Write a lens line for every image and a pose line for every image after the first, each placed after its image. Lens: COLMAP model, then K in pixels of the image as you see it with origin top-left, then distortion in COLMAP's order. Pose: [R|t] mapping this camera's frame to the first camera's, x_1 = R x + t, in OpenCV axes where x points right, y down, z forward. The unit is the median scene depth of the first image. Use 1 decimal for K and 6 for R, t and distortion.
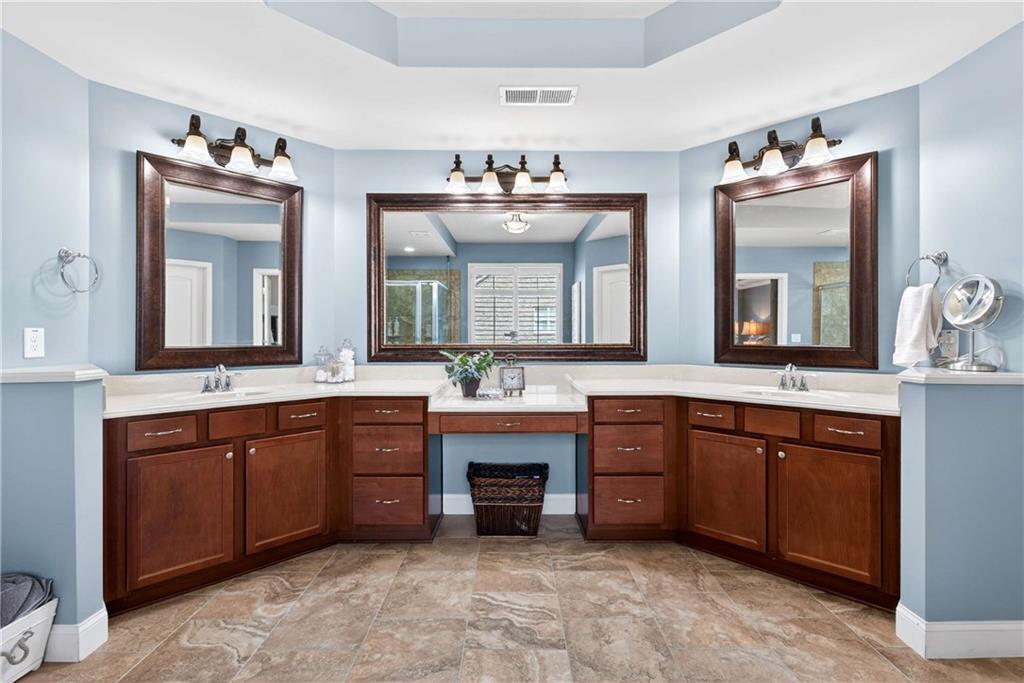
lens RADIAL K [[466.4, 0, 492.5], [0, 466.4, 330.4], [0, 0, 1]] dist [0.004376, -0.000913]
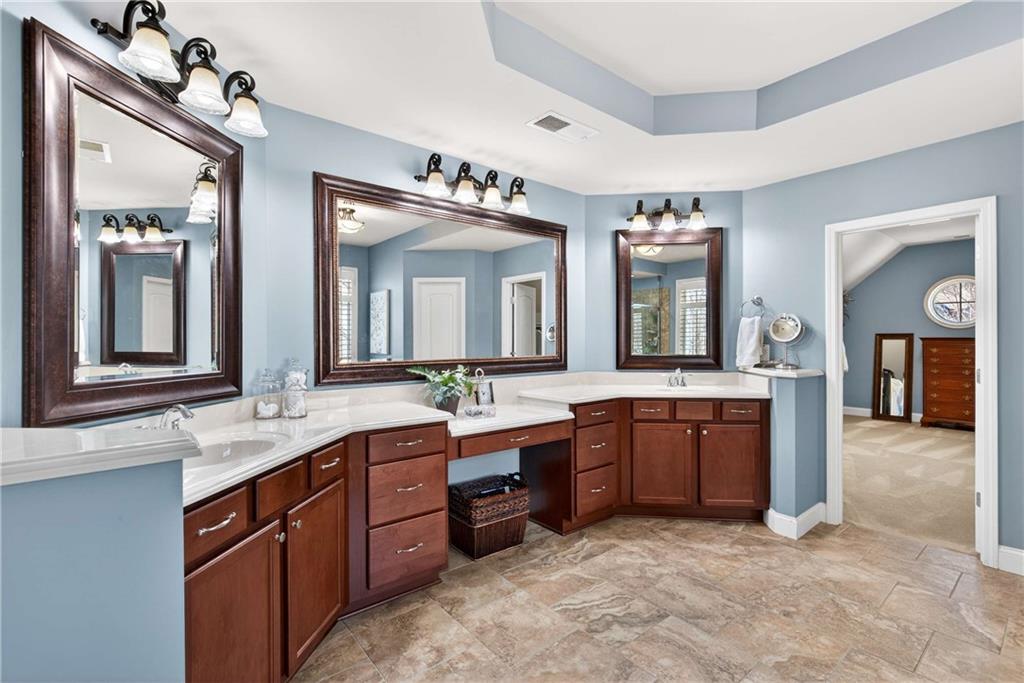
lens RADIAL K [[466.4, 0, 513.2], [0, 466.4, 338.4], [0, 0, 1]] dist [0.004376, -0.000913]
pose [[0.775923, 0.000050, 0.630828, -0.689580], [-0.003161, 0.999988, 0.003808, -0.023751], [-0.630820, -0.004949, 0.775913, 0.247235]]
